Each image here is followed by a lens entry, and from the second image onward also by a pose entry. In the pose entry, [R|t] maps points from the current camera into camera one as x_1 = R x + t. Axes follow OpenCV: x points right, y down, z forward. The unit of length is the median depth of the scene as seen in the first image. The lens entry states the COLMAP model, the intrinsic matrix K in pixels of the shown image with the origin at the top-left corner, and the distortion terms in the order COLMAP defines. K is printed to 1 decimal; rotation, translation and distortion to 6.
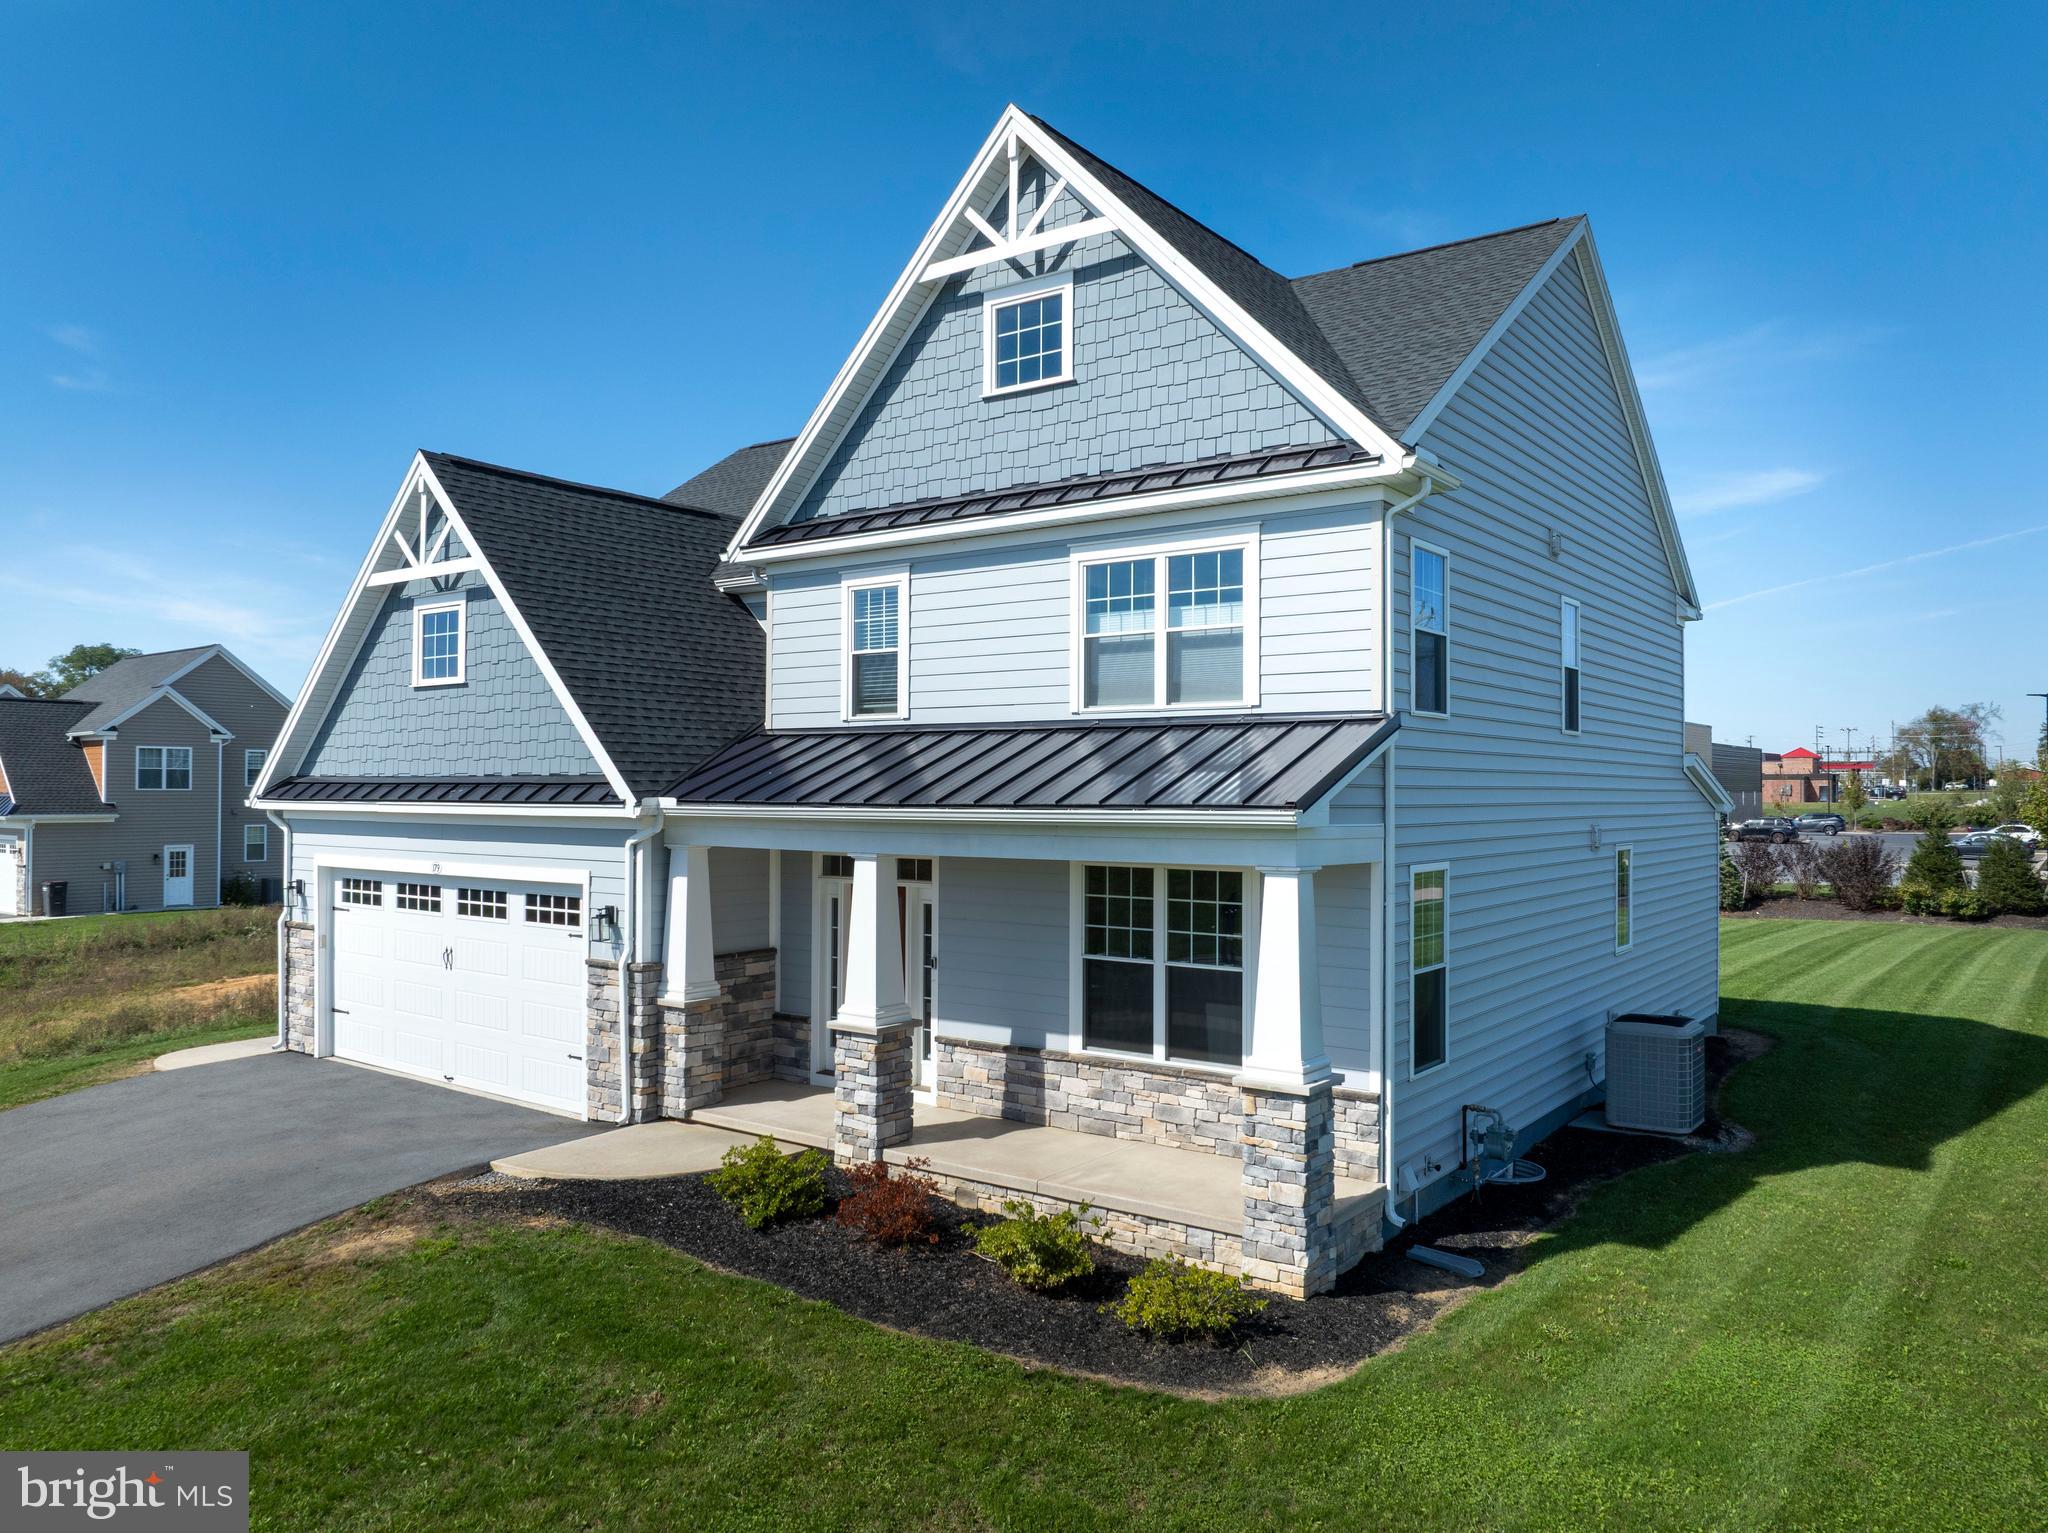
lens RADIAL K [[1433.5, 0, 1024.0], [0, 1433.5, 766.5], [0, 0, 1]] dist [-0.009333, -0.066854]
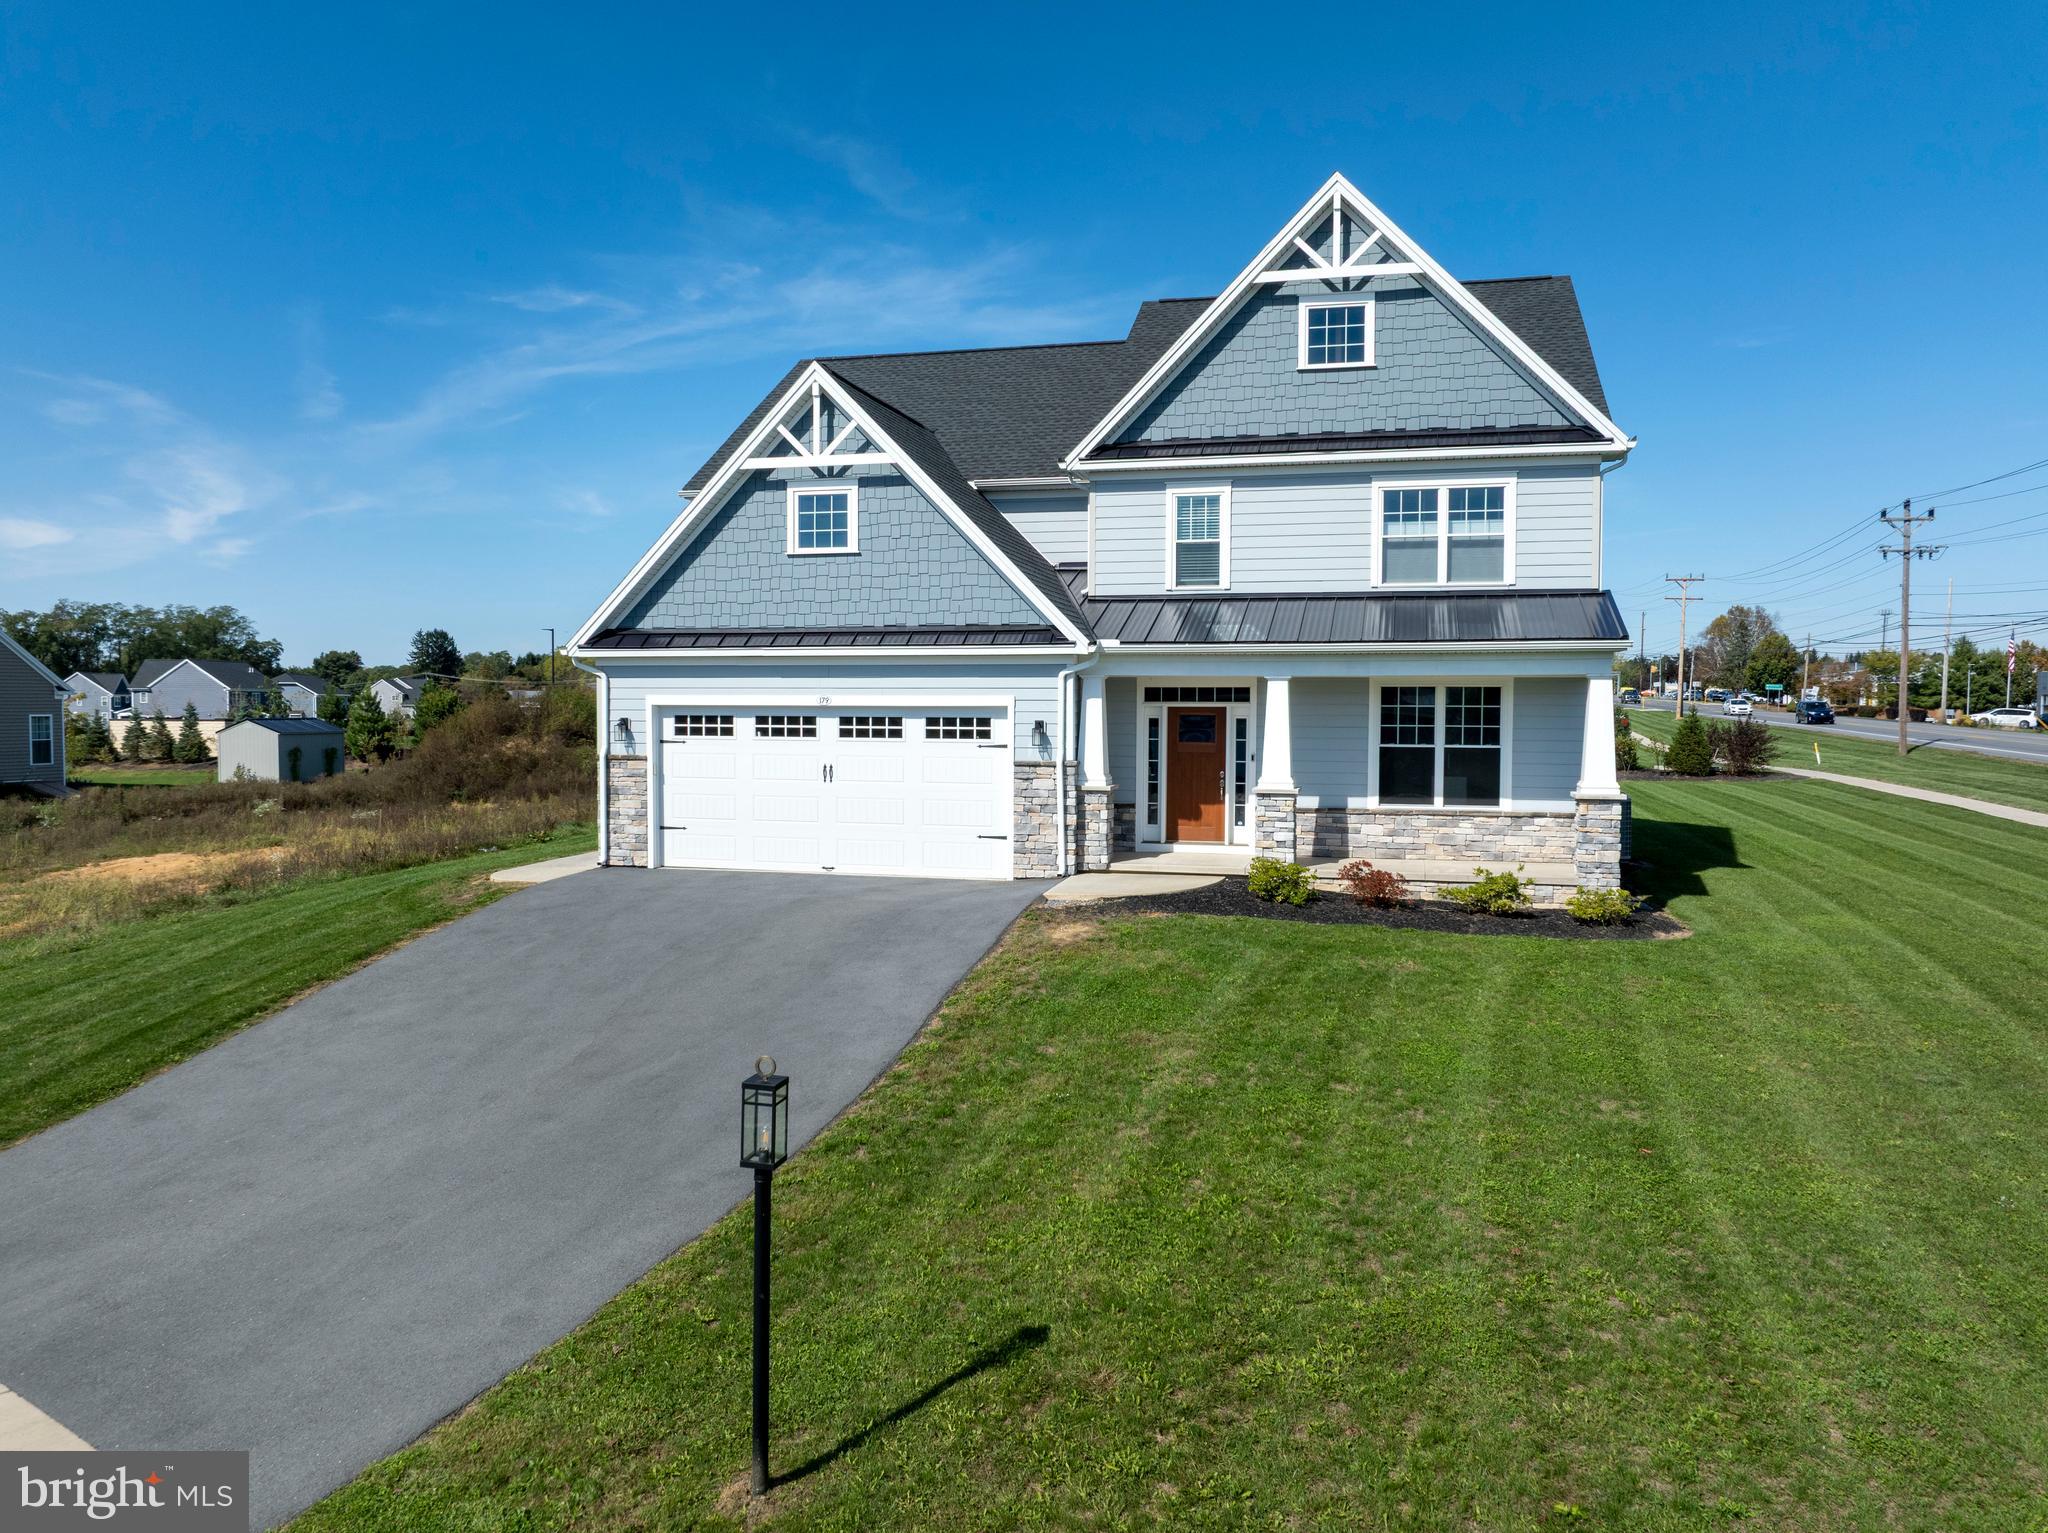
lens RADIAL K [[1433.5, 0, 1024.0], [0, 1433.5, 766.5], [0, 0, 1]] dist [-0.009333, -0.066854]
pose [[0.926518, -0.016710, 0.375880, -0.844432], [-0.006358, 0.998175, 0.060047, 0.061169], [-0.376197, -0.058024, 0.924721, -0.268678]]
